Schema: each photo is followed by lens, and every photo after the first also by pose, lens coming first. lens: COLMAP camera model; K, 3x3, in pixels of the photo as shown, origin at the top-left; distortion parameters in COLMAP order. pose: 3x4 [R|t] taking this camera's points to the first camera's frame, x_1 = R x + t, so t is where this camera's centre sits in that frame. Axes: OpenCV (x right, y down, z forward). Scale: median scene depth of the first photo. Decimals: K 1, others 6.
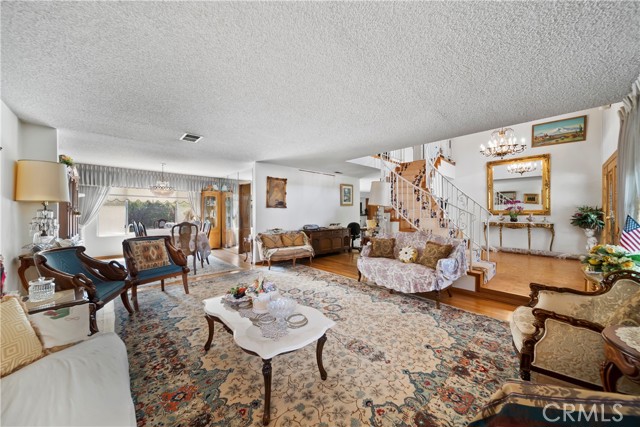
lens RADIAL K [[225.9, 0, 319.9], [0, 225.9, 213.0], [0, 0, 1]] dist [-0.002444, -0.000438]
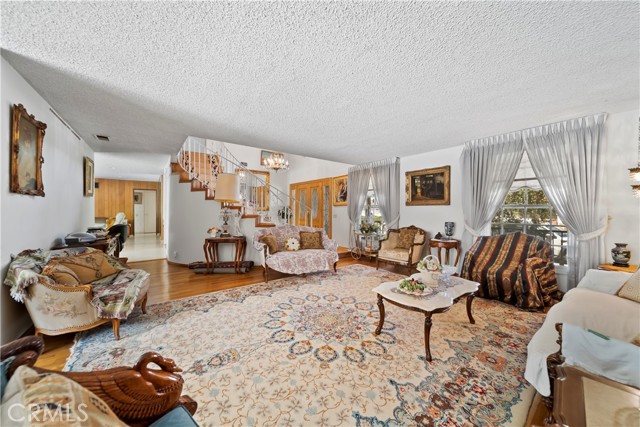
lens RADIAL K [[225.9, 0, 319.4], [0, 225.9, 213.1], [0, 0, 1]] dist [-0.002444, -0.000438]
pose [[0.110990, -0.015323, 0.993703, -0.507641], [-0.002742, 0.999873, 0.015724, -0.000380], [-0.993818, -0.004470, 0.110933, 0.472033]]
